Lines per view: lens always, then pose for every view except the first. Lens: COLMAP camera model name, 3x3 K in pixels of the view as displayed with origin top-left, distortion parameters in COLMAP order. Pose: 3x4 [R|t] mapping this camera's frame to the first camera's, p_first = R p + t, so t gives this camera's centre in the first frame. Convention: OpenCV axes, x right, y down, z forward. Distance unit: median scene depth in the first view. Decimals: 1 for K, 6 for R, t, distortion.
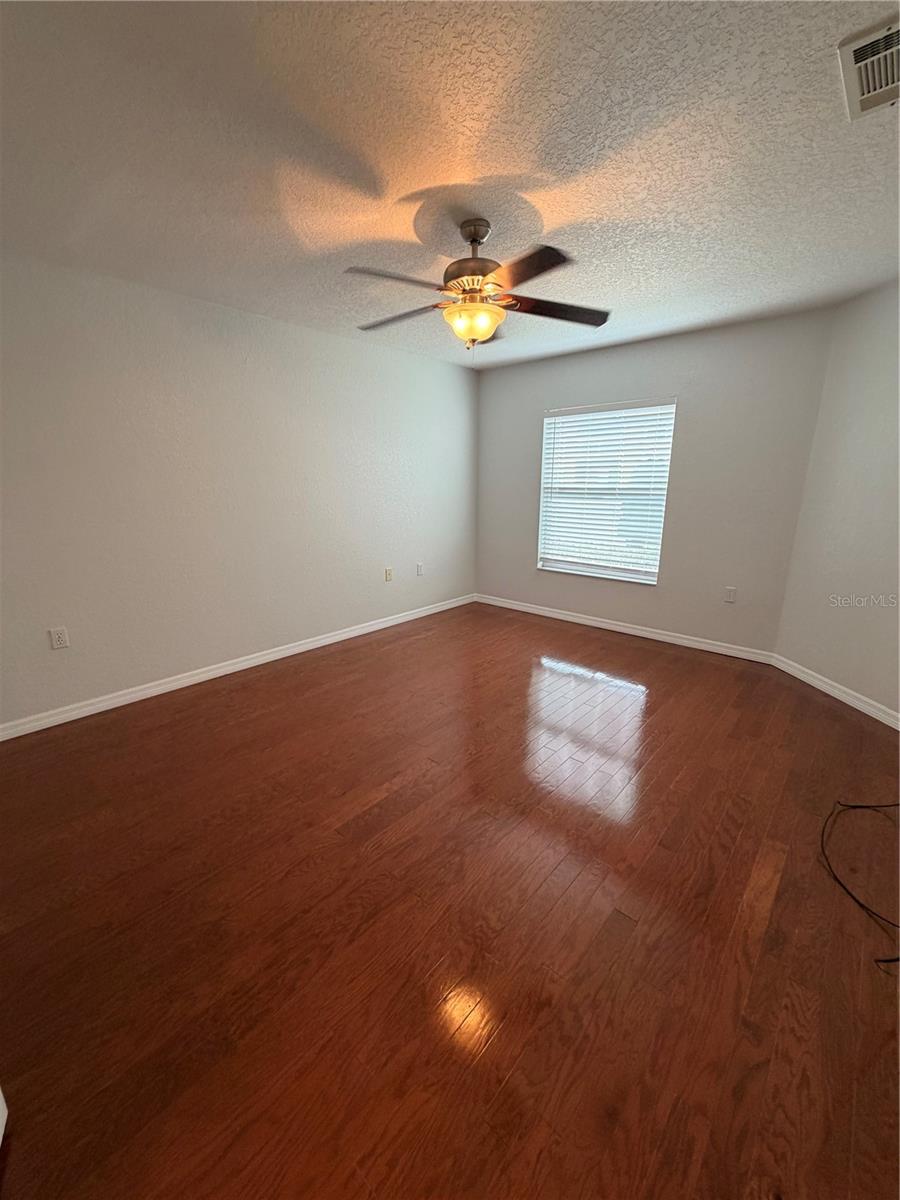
lens RADIAL K [[477.4, 0, 458.2], [0, 477.4, 611.5], [0, 0, 1]] dist [0.000147, 0.000163]
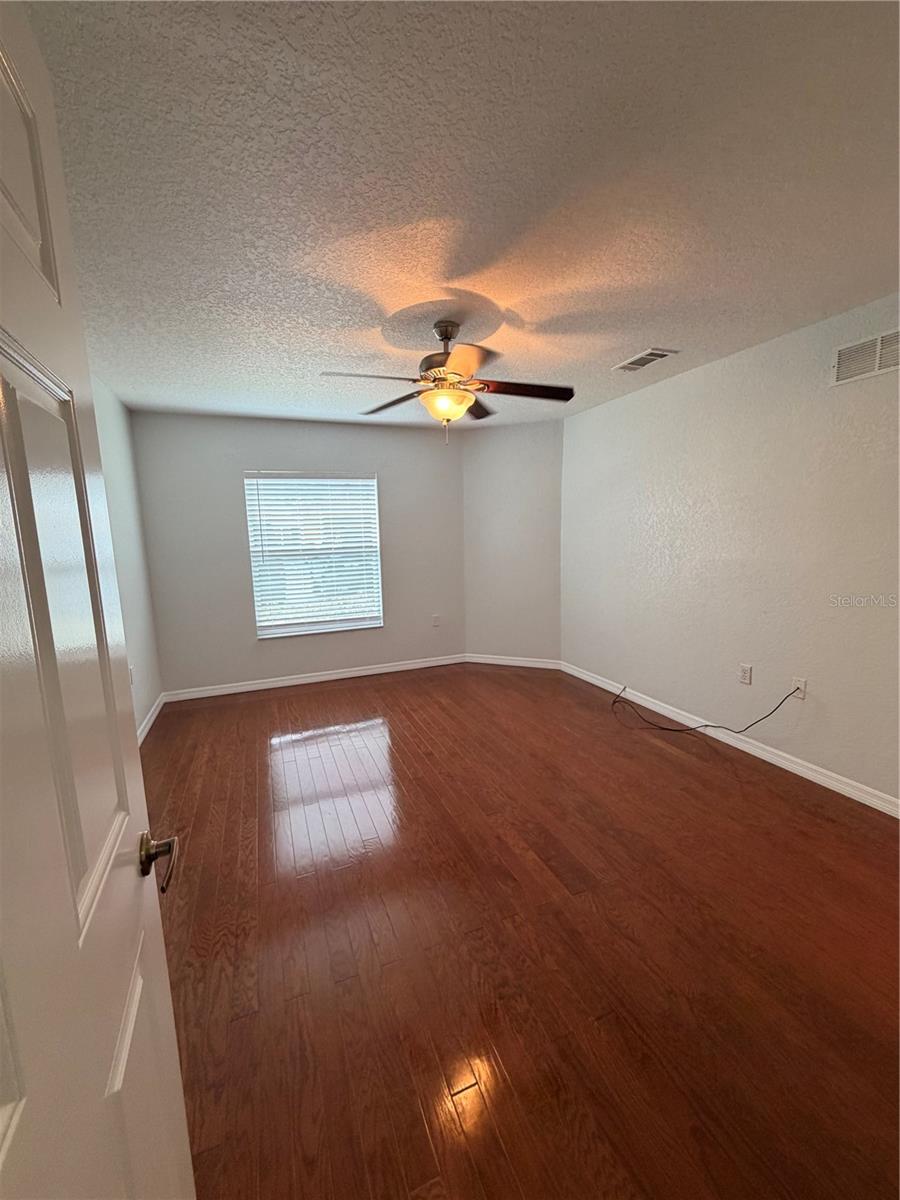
lens RADIAL K [[477.4, 0, 450.3], [0, 477.4, 609.2], [0, 0, 1]] dist [0.000147, 0.000163]
pose [[0.444418, -0.157108, 0.881935, -0.535979], [0.266498, 0.963114, 0.037277, -0.095305], [-0.855261, 0.218467, 0.469895, 0.299267]]
